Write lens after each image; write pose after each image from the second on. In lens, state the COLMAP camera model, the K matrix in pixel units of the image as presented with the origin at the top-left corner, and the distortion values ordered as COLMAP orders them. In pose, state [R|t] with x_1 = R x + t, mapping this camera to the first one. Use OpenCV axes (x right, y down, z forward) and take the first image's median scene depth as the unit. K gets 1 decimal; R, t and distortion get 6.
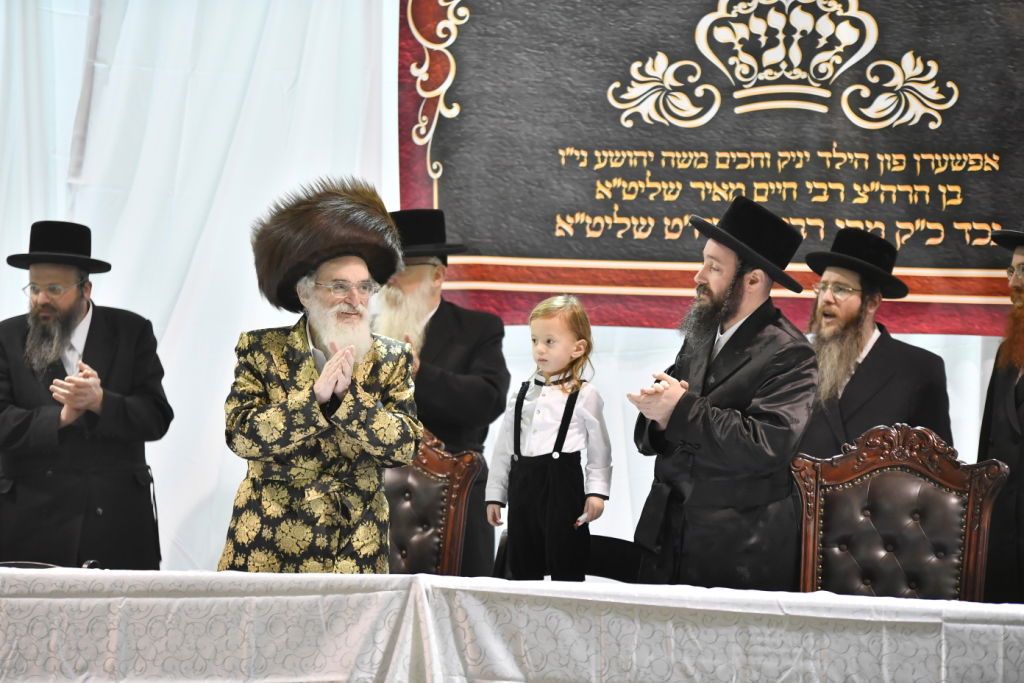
lens RADIAL K [[3995.2, 0, 507.8], [0, 3995.2, 343.7], [0, 0, 1]] dist [0.780965, 0.000000]
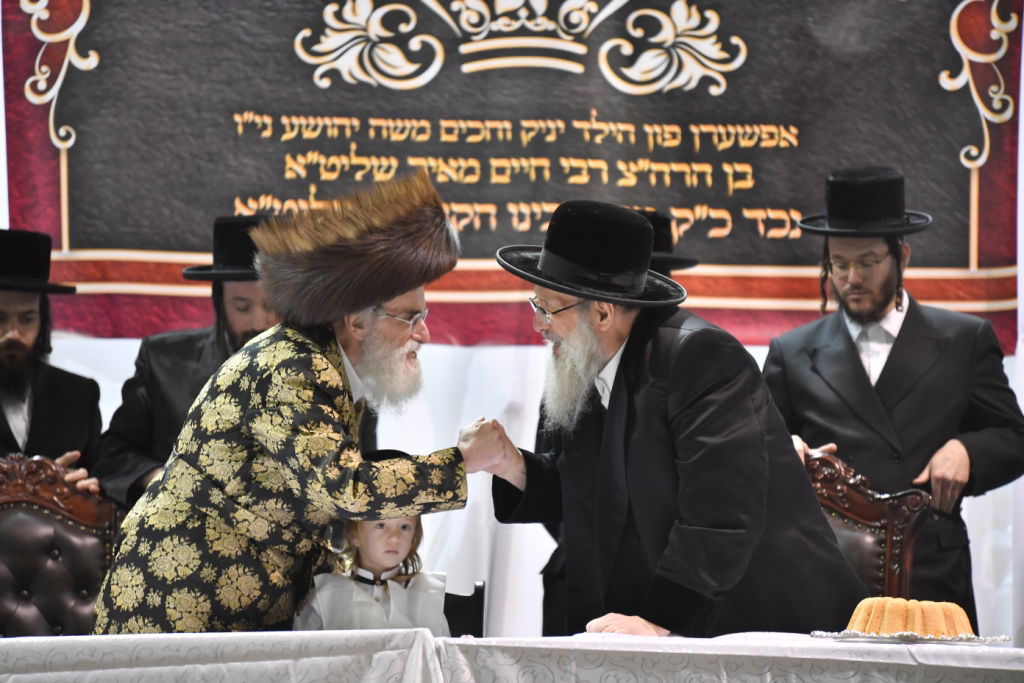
lens RADIAL K [[5258.1, 0, 513.7], [0, 5258.1, 338.3], [0, 0, 1]] dist [2.066524, 0.000000]
pose [[0.941821, -0.001995, 0.336109, -0.289156], [0.010498, 0.999669, -0.023483, 0.020431], [-0.335951, 0.025645, 0.941530, 0.008607]]
